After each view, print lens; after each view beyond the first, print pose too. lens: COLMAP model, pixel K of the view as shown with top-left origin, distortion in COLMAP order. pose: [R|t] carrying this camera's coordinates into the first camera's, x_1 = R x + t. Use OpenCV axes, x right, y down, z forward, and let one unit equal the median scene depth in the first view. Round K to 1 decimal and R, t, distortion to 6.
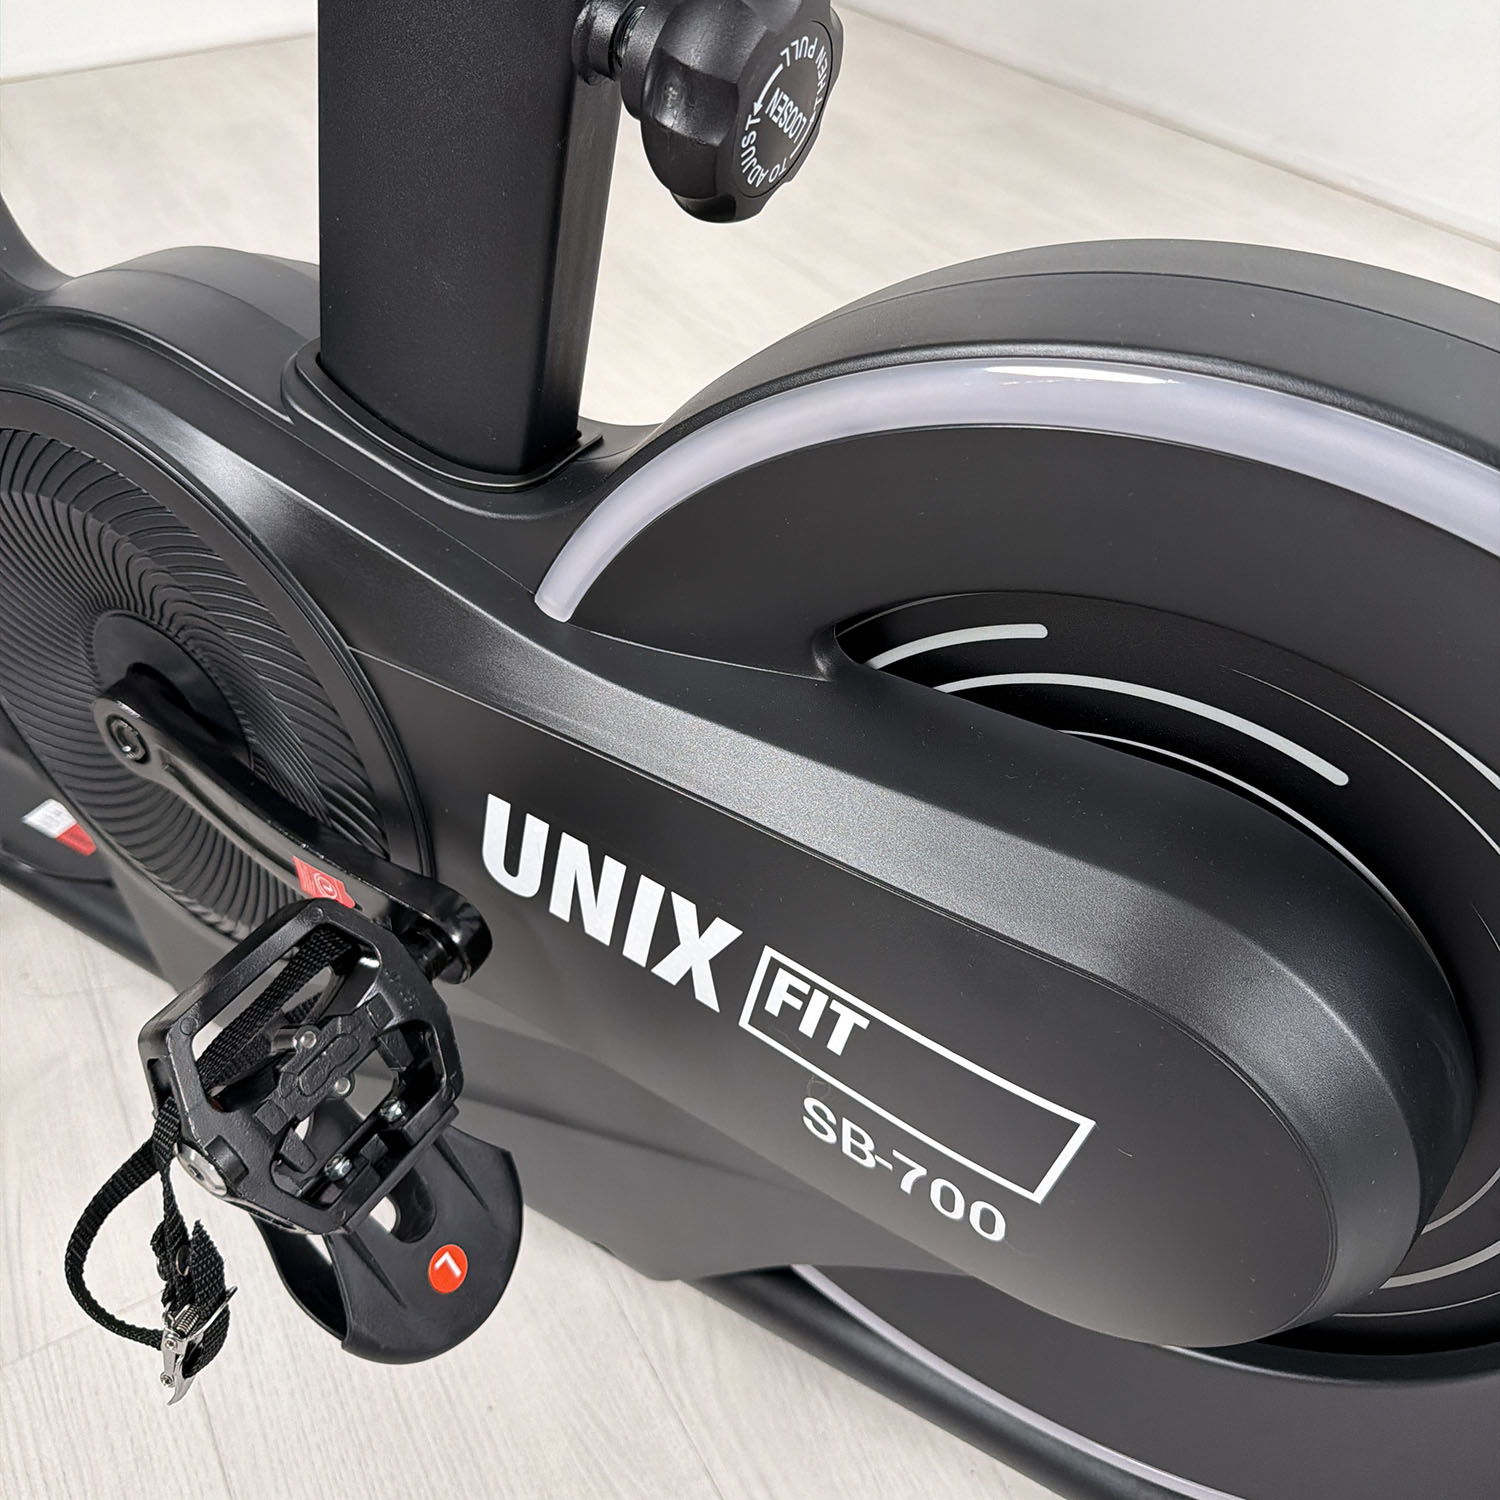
lens RADIAL K [[1449.5, 0, 715.2], [0, 1449.5, 723.9], [0, 0, 1]] dist [0.090609, -0.142876]
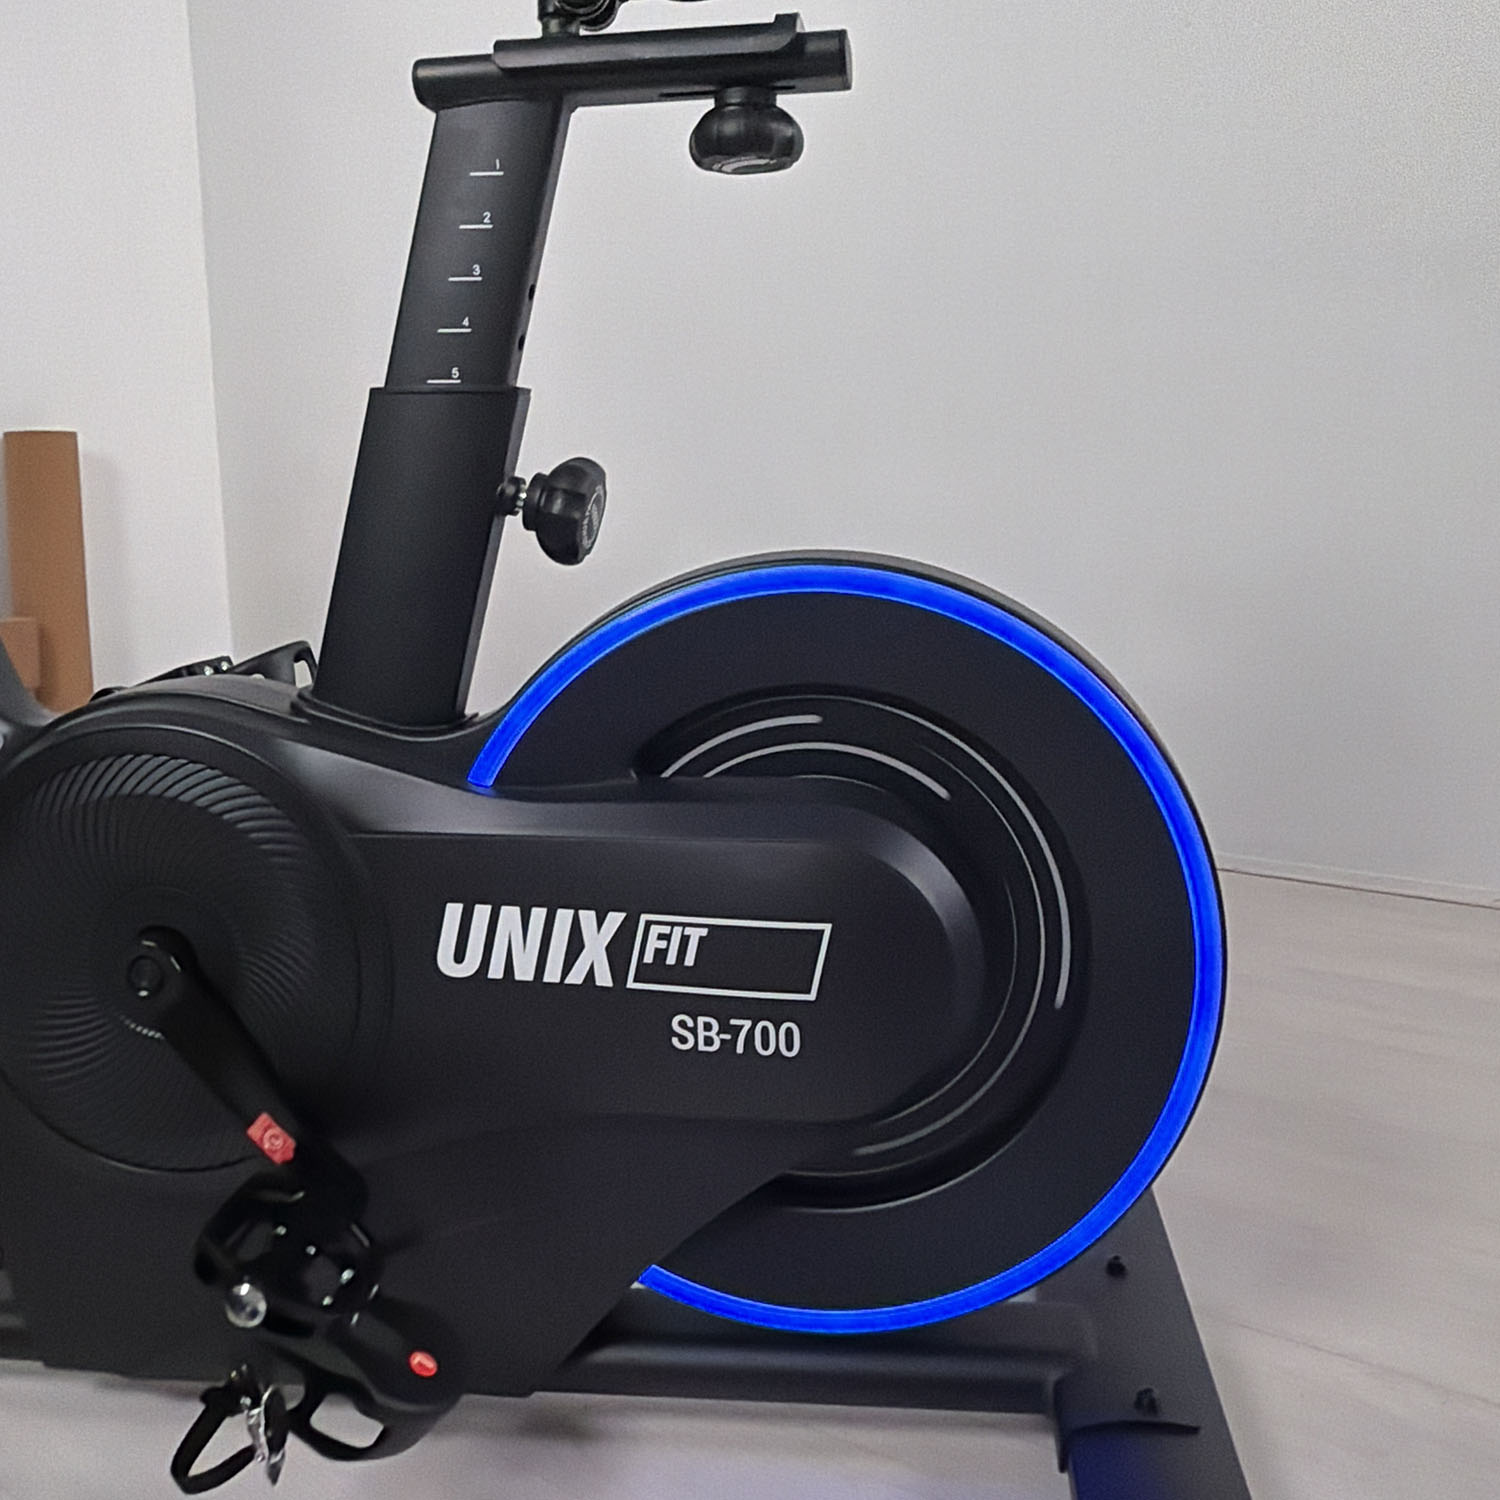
lens RADIAL K [[1369.7, 0, 814.8], [0, 1369.7, 699.5], [0, 0, 1]] dist [-0.004501, -0.000505]
pose [[0.886119, -0.059186, 0.459663, -0.528751], [0.287981, 0.847414, -0.446045, 0.727552], [-0.363125, 0.527623, 0.767954, -0.530704]]
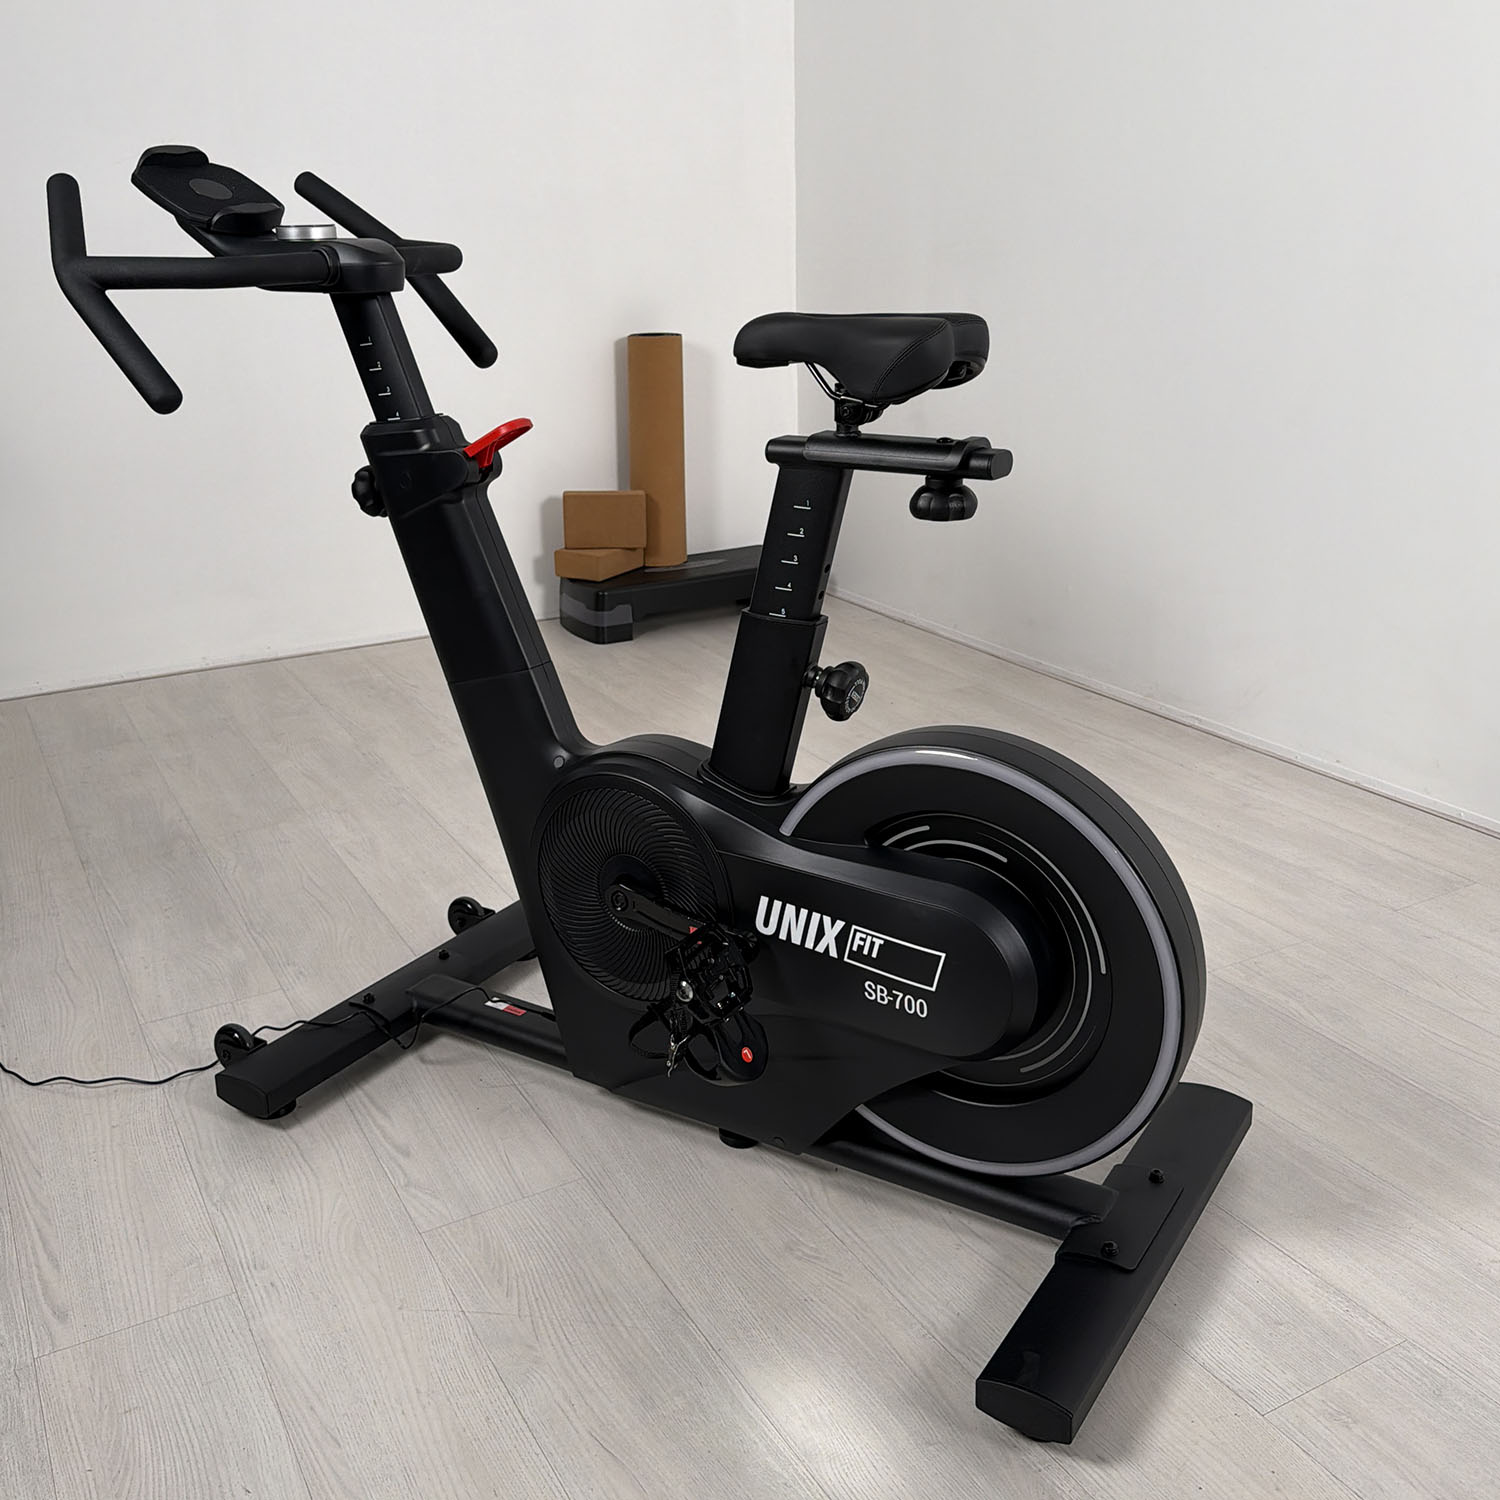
lens RADIAL K [[1515.3, 0, 750.0], [0, 1515.3, 750.0], [0, 0, 1]] dist [-0.018885, -0.029468]
pose [[0.999996, 0.001972, 0.002019, -0.200736], [-0.001190, 0.943270, -0.332025, 0.892506], [-0.002559, 0.332022, 0.943268, -2.321132]]
